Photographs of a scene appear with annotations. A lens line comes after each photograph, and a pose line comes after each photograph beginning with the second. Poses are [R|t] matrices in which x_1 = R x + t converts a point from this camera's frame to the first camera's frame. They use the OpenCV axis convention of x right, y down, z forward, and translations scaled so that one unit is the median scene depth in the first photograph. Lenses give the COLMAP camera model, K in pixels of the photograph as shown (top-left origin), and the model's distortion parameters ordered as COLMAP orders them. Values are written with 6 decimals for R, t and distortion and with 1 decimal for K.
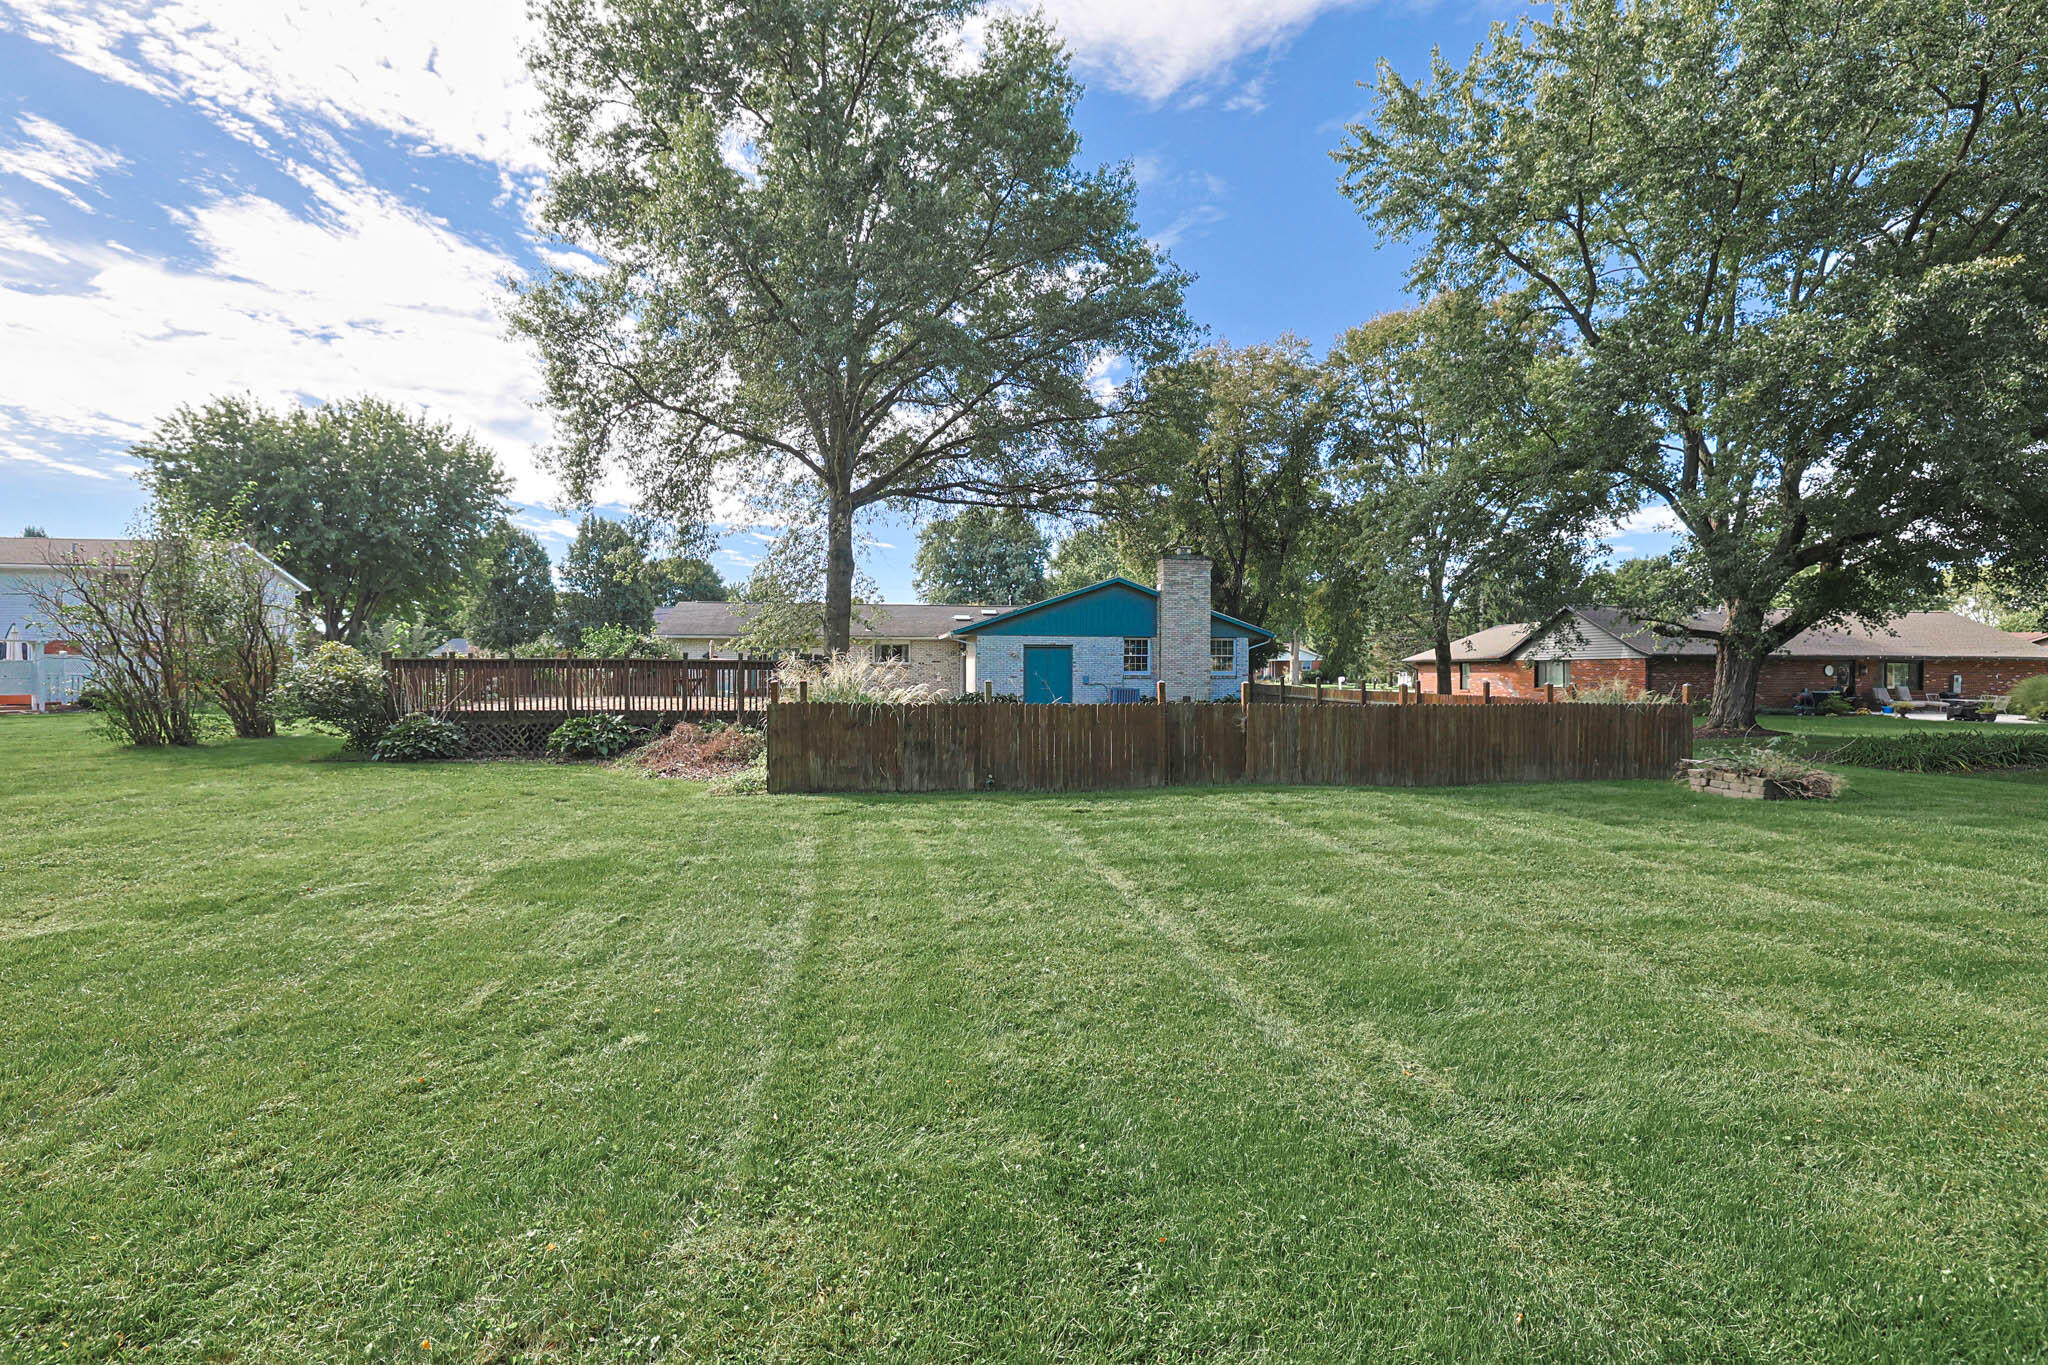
lens RADIAL K [[928.6, 0, 1028.4], [0, 928.6, 685.5], [0, 0, 1]] dist [-0.036924, 0.011202]
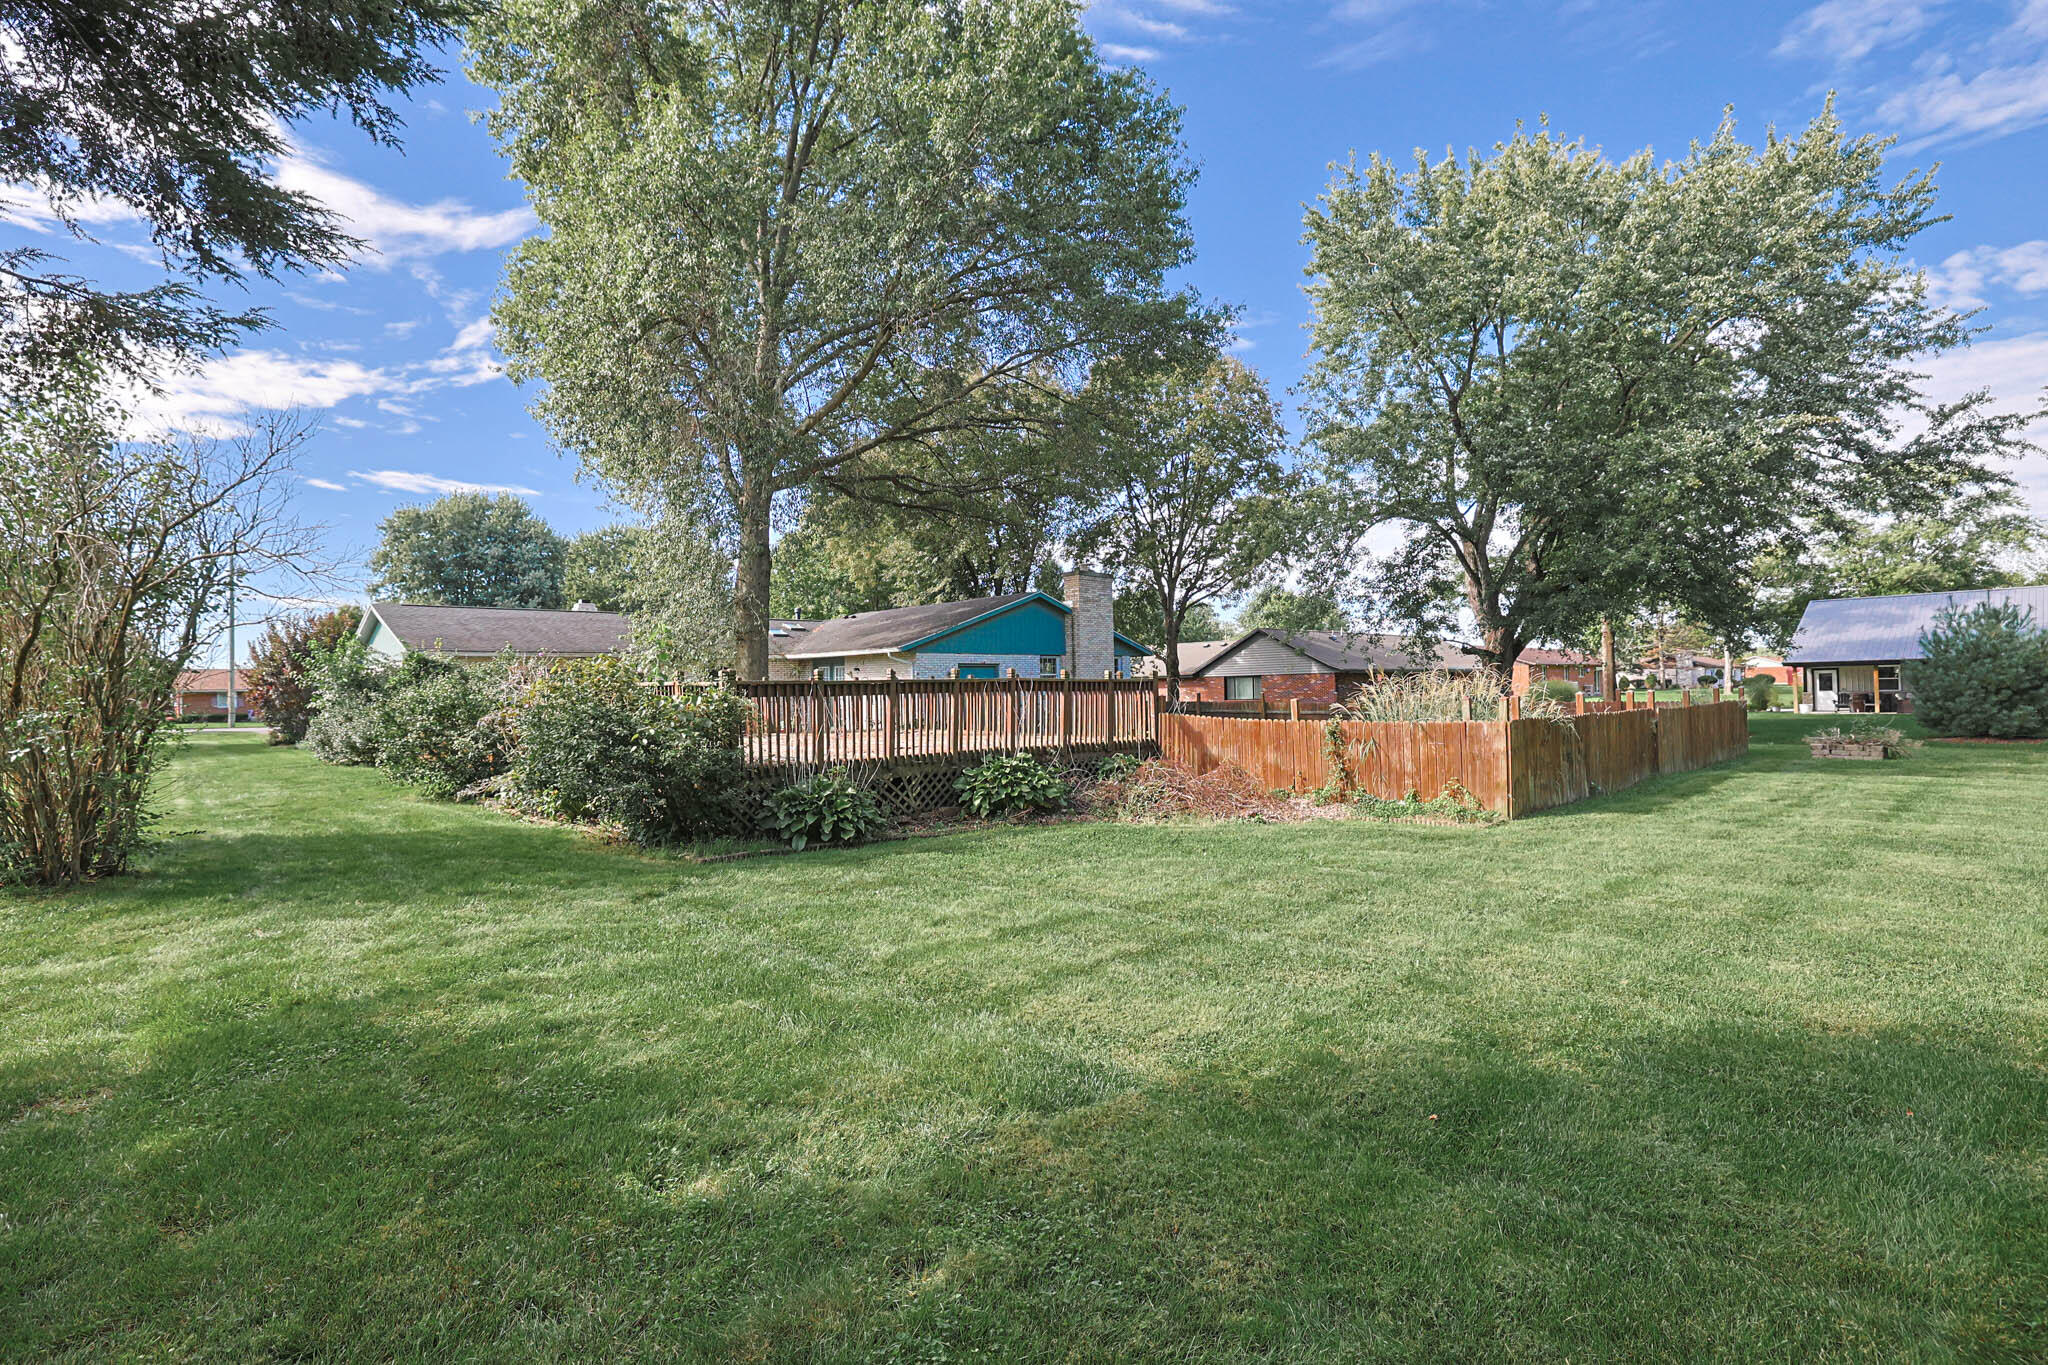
lens RADIAL K [[989.4, 0, 1023.0], [0, 989.4, 669.4], [0, 0, 1]] dist [-0.029081, 0.007761]
pose [[0.827935, -0.008110, 0.560765, -0.471825], [0.032309, 0.998924, -0.033256, -0.004930], [-0.559893, 0.045652, 0.827307, 0.181199]]
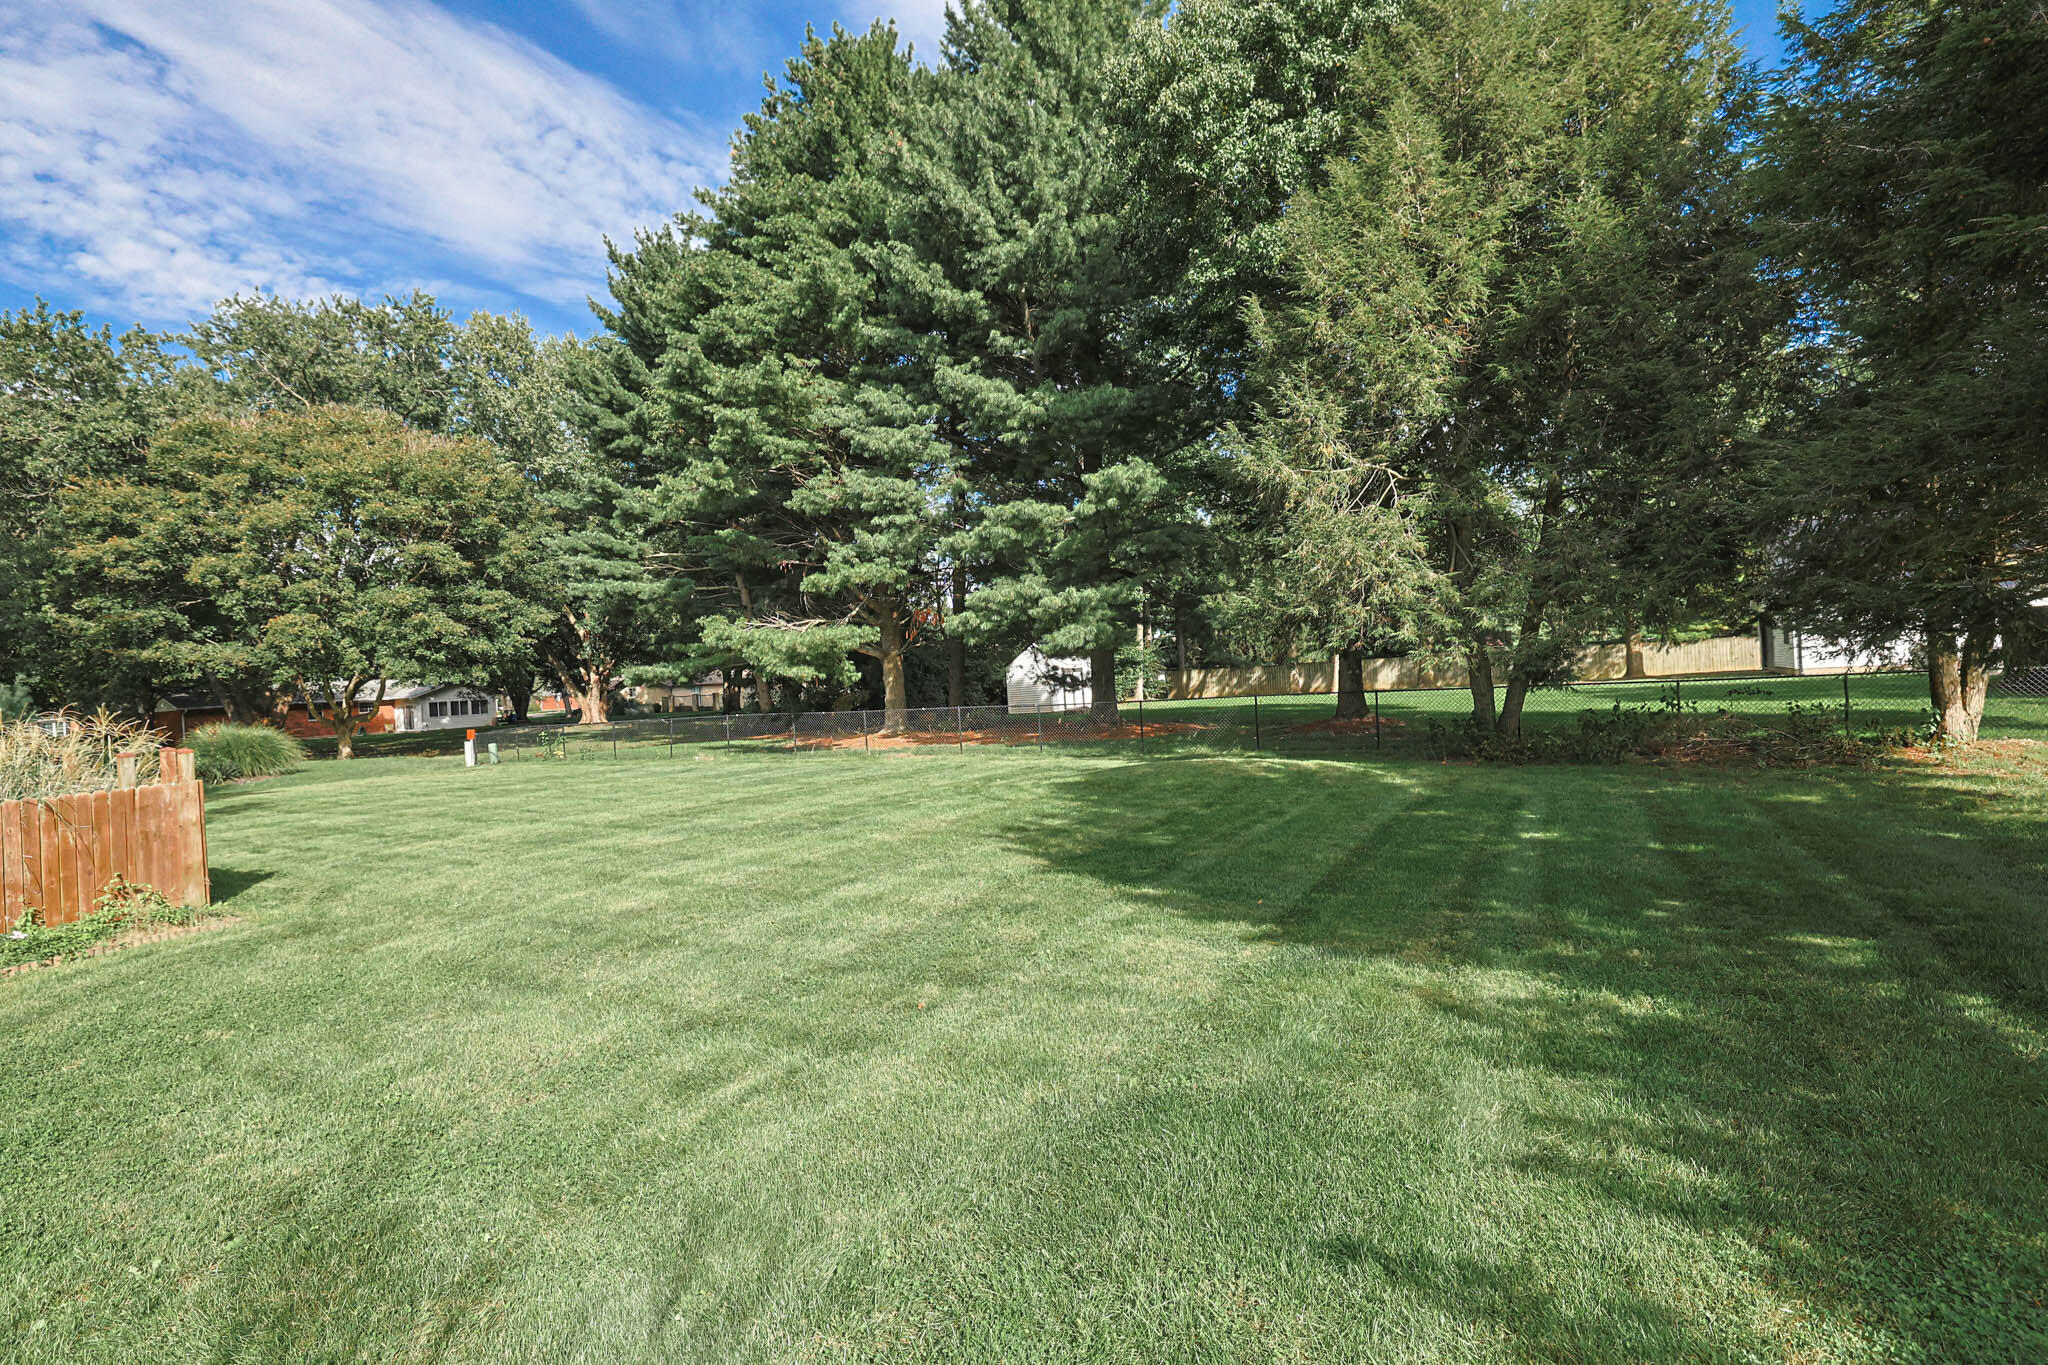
lens RADIAL K [[989.4, 0, 1014.1], [0, 989.4, 667.5], [0, 0, 1]] dist [-0.029081, 0.007761]
pose [[-0.769884, 0.043930, 0.636670, -0.465986], [0.062779, 0.998003, 0.007052, -0.011332], [-0.635089, 0.045399, -0.771104, 0.448243]]
